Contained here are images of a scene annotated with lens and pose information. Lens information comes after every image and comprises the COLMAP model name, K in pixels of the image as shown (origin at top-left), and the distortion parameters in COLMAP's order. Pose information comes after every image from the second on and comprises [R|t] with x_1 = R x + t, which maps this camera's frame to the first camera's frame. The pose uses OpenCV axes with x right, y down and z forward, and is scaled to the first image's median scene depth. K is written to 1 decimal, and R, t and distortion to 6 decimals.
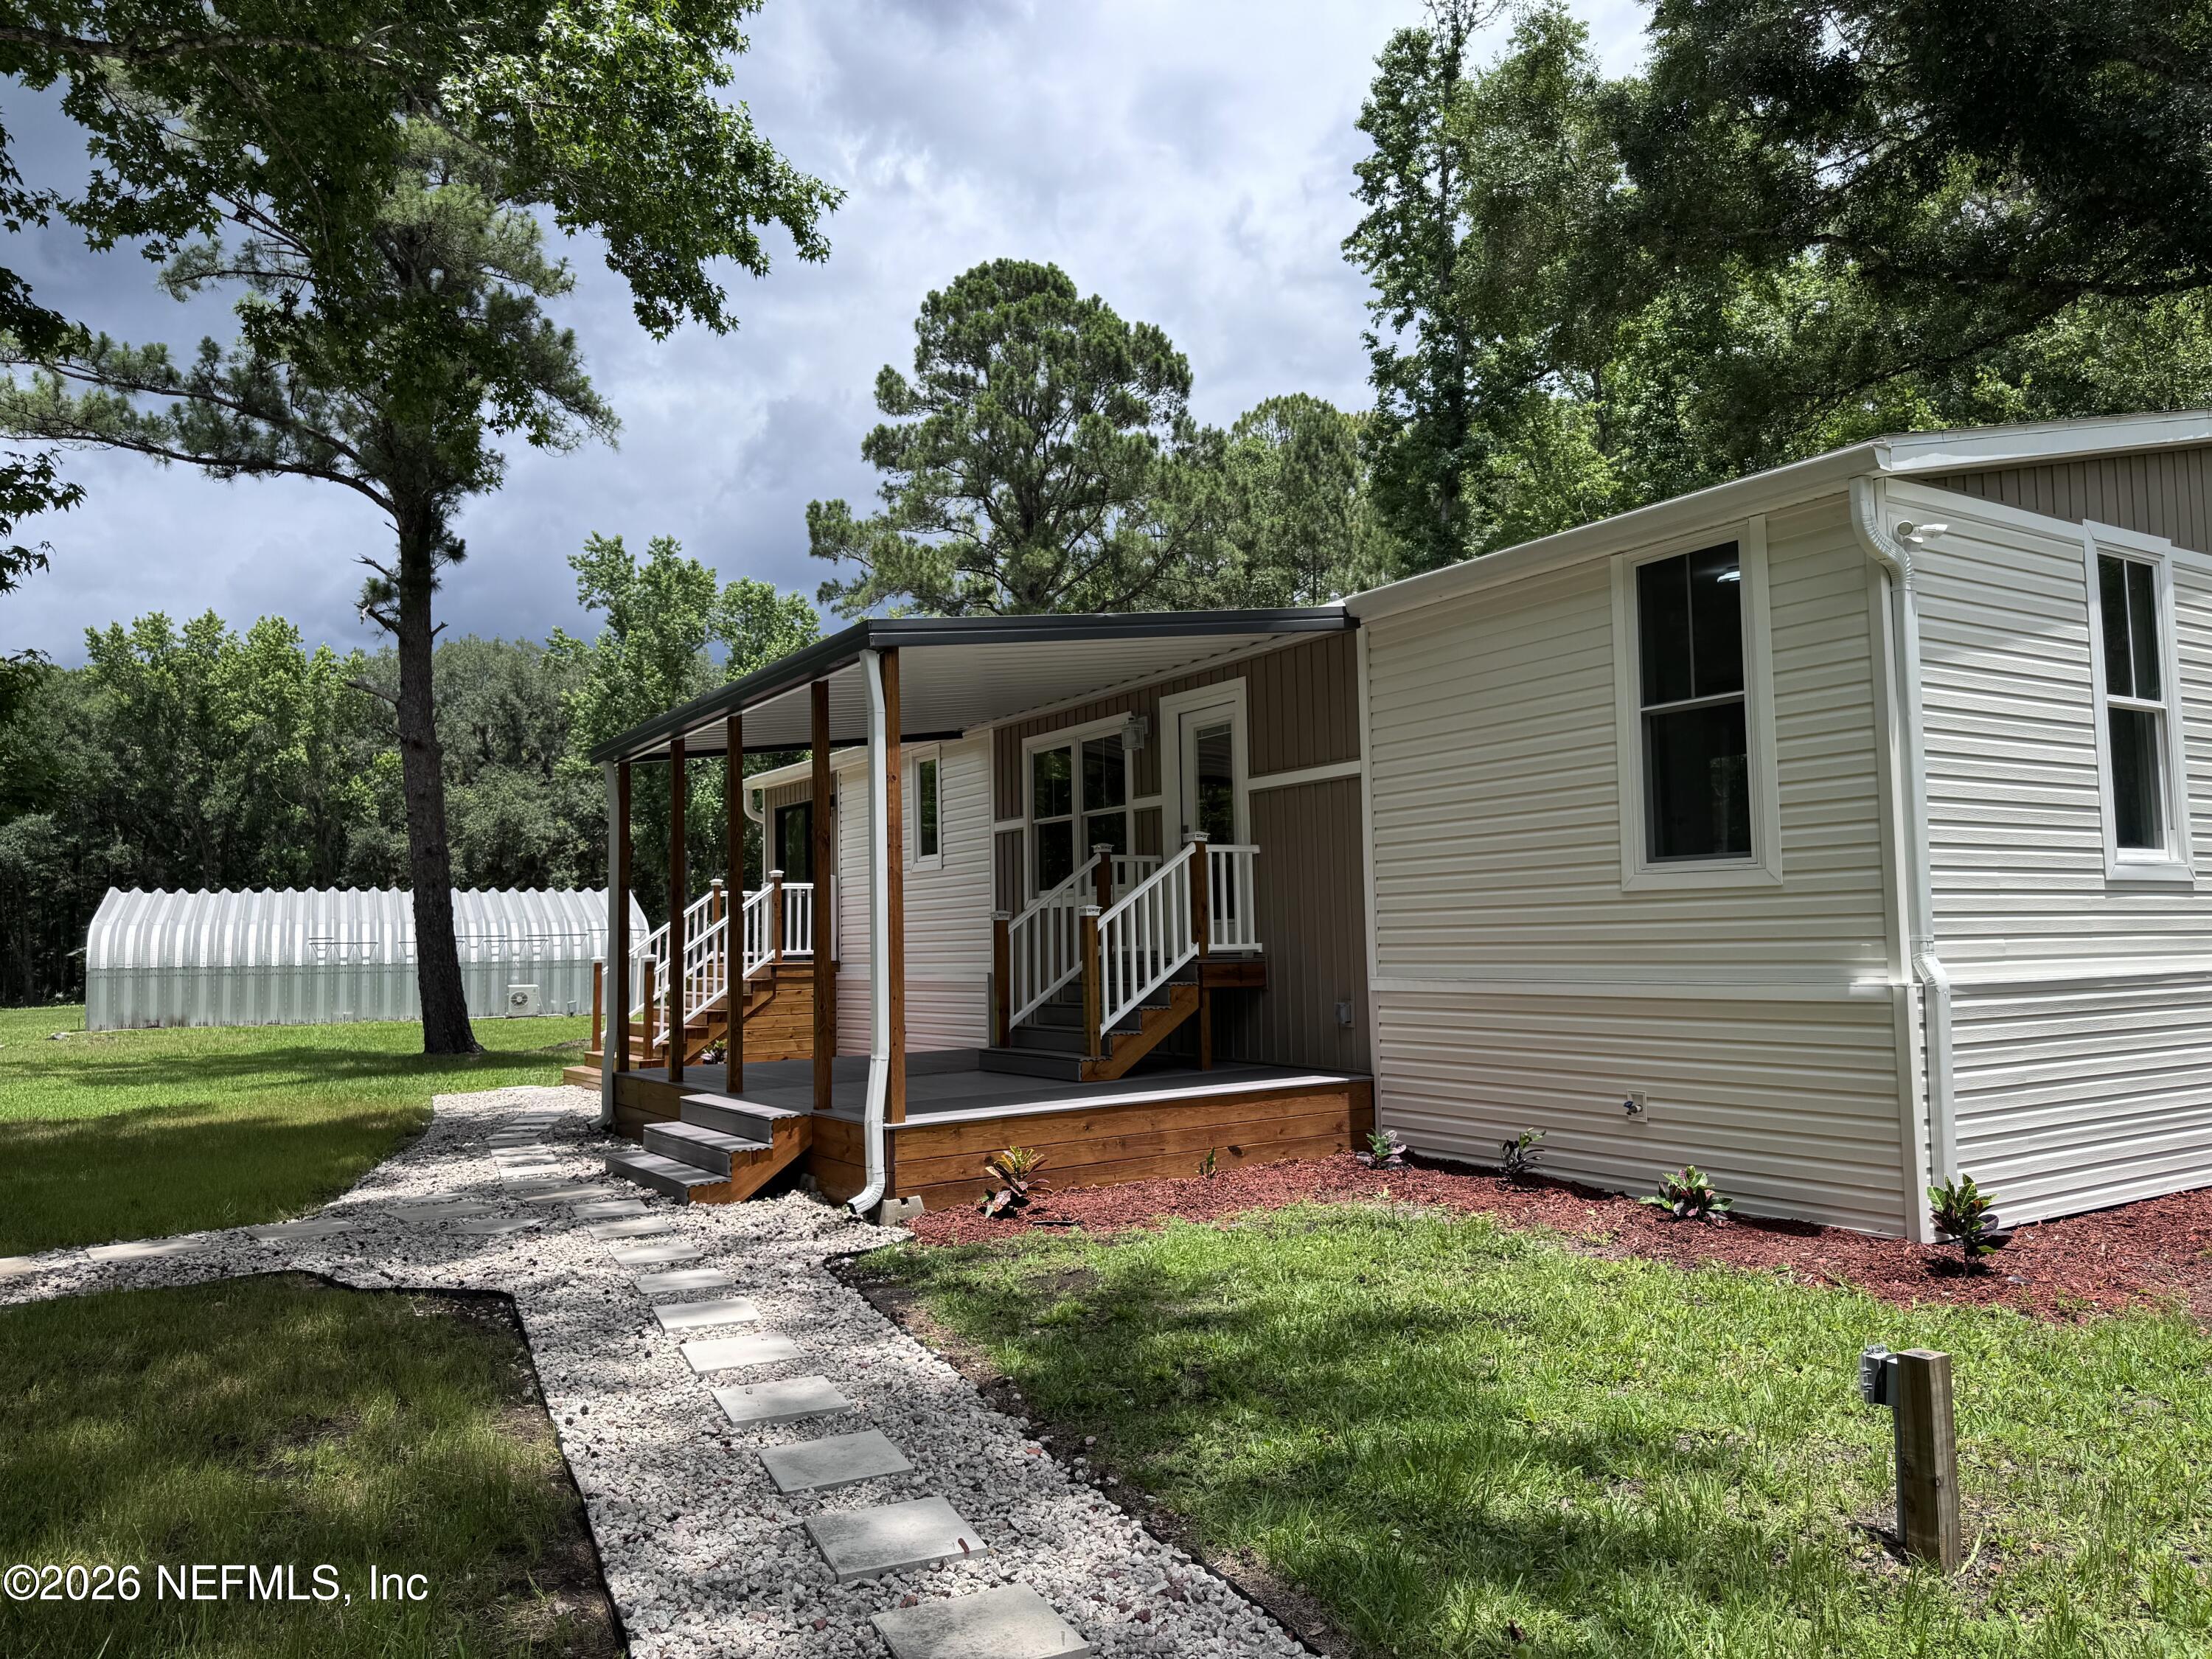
lens RADIAL K [[1558.3, 0, 1106.0], [0, 1558.3, 829.5], [0, 0, 1]] dist [0.046693, -0.111721]
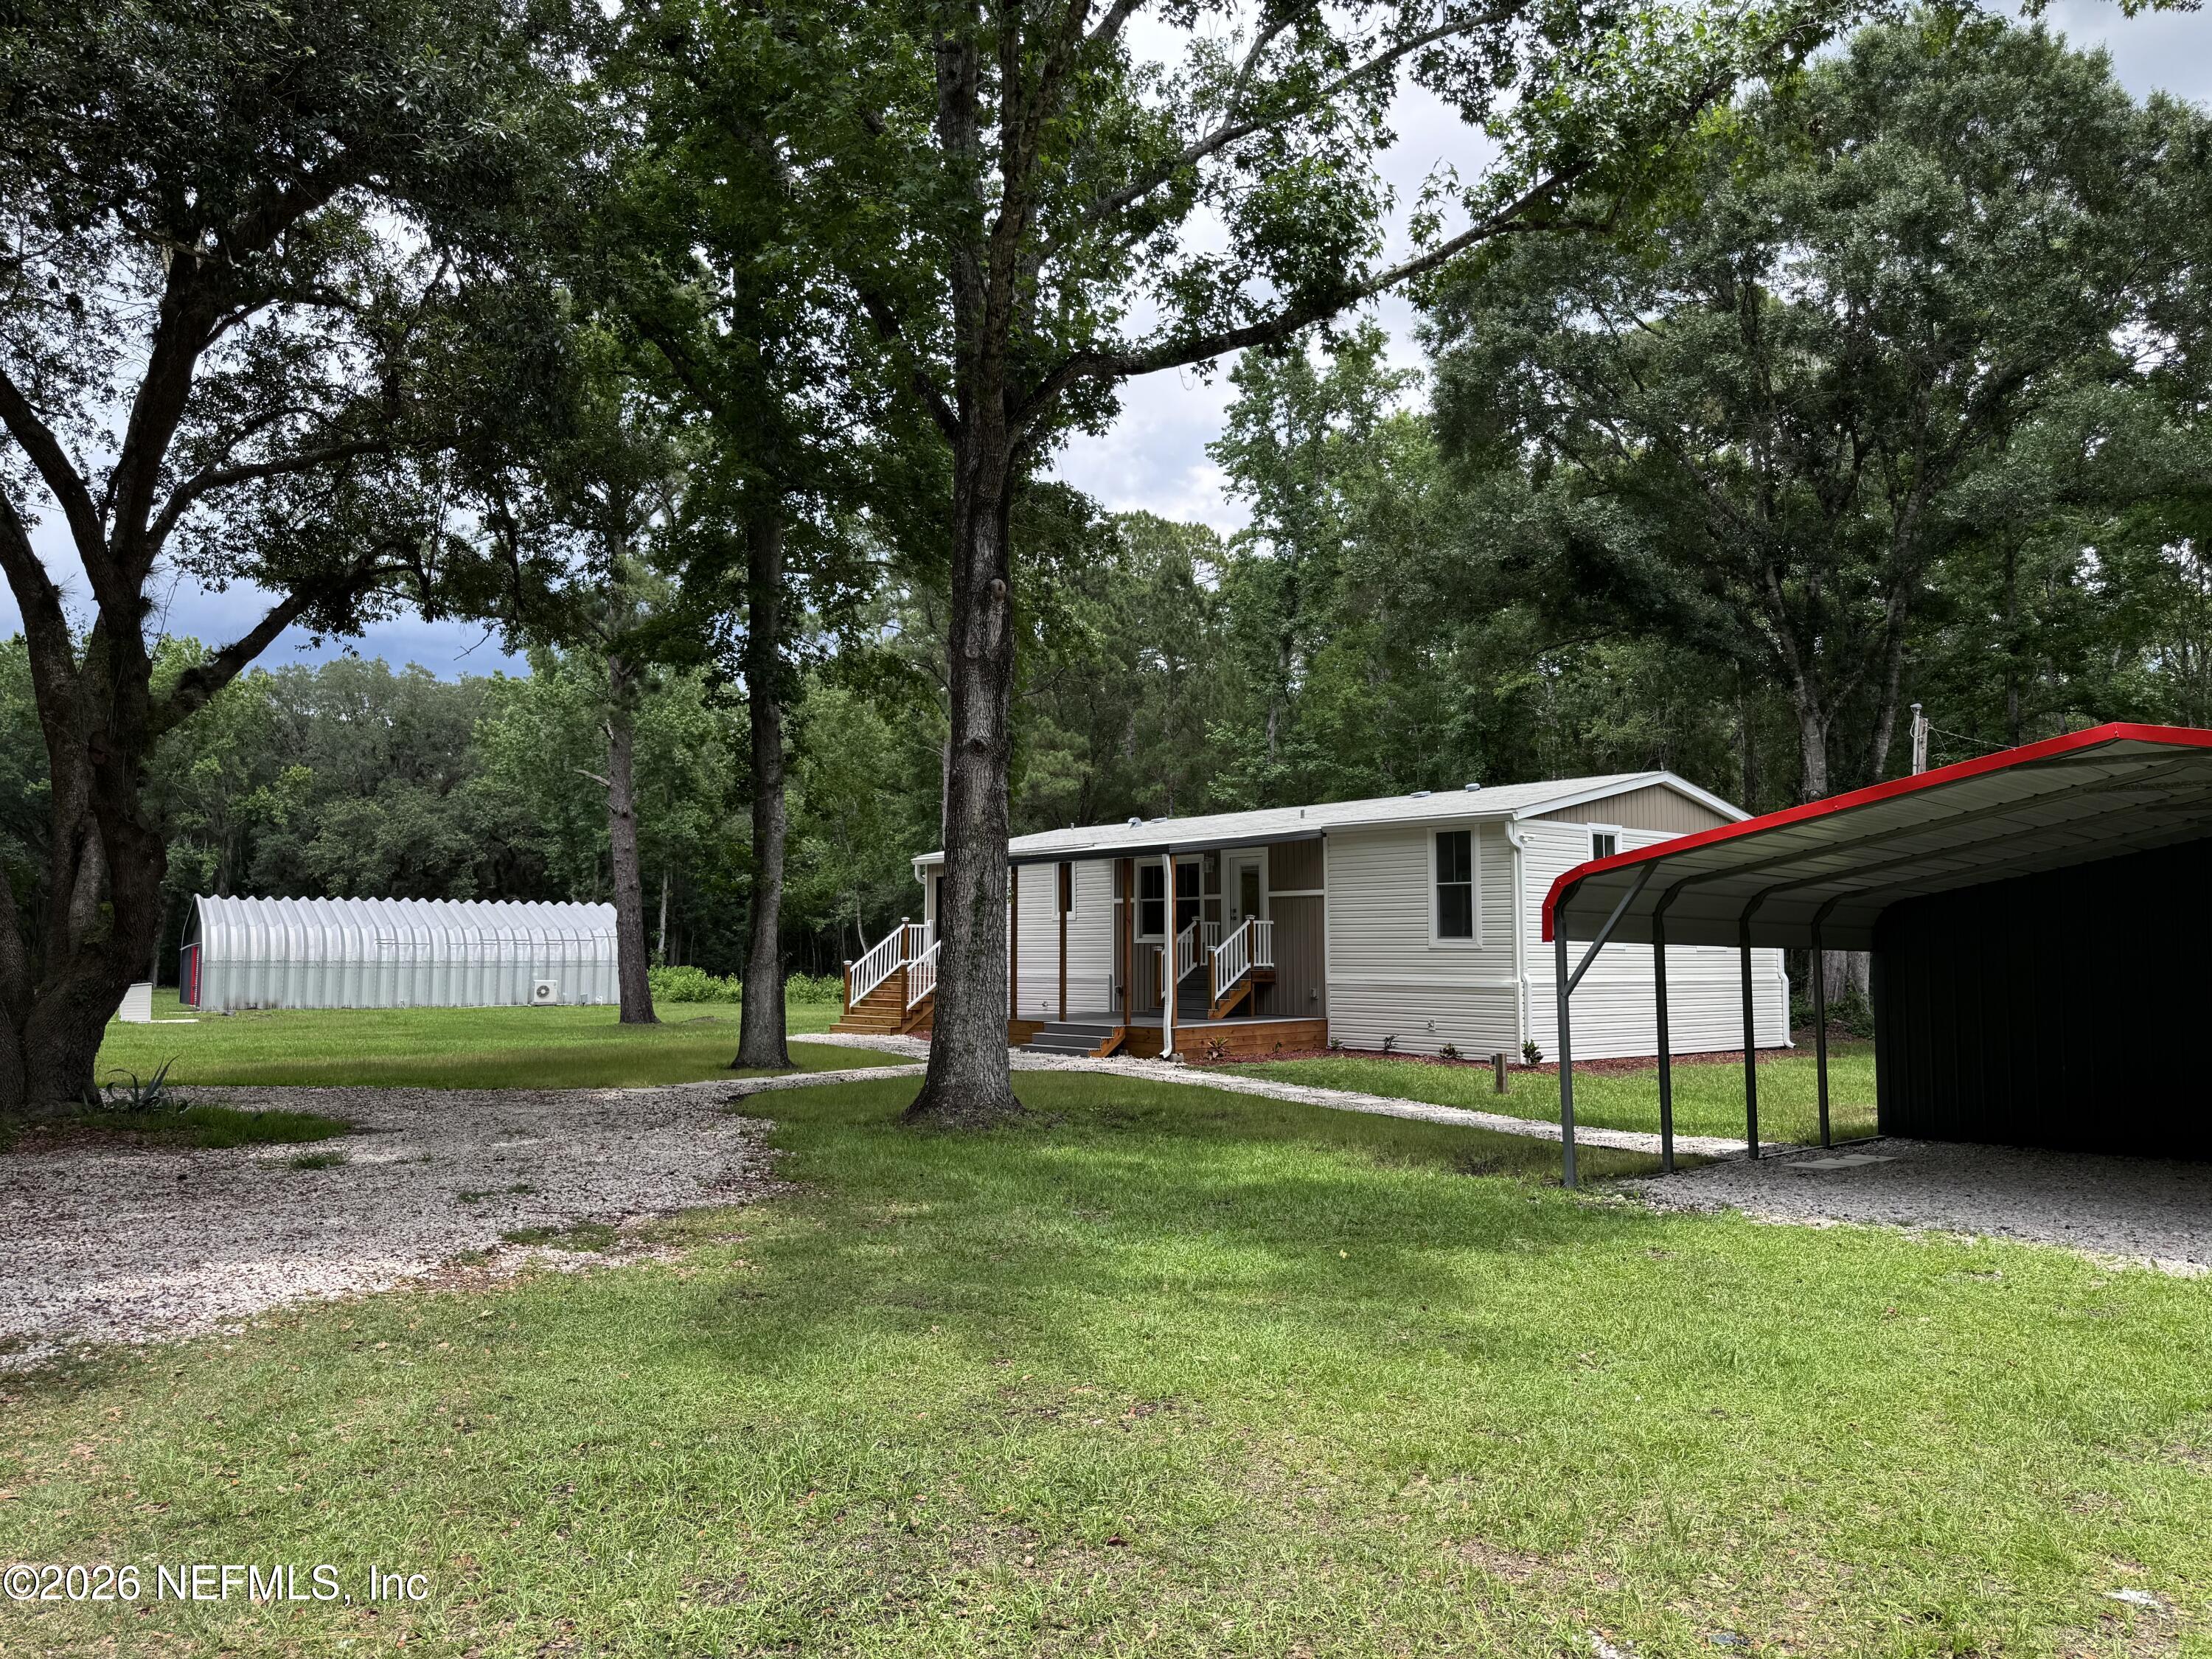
lens RADIAL K [[1578.1, 0, 1106.0], [0, 1578.1, 829.5], [0, 0, 1]] dist [0.030388, -0.040126]
pose [[0.987282, 0.033046, 0.155509, -0.445060], [-0.032107, 0.999448, -0.008551, -0.083940], [-0.155706, 0.003449, 0.987797, -1.104867]]
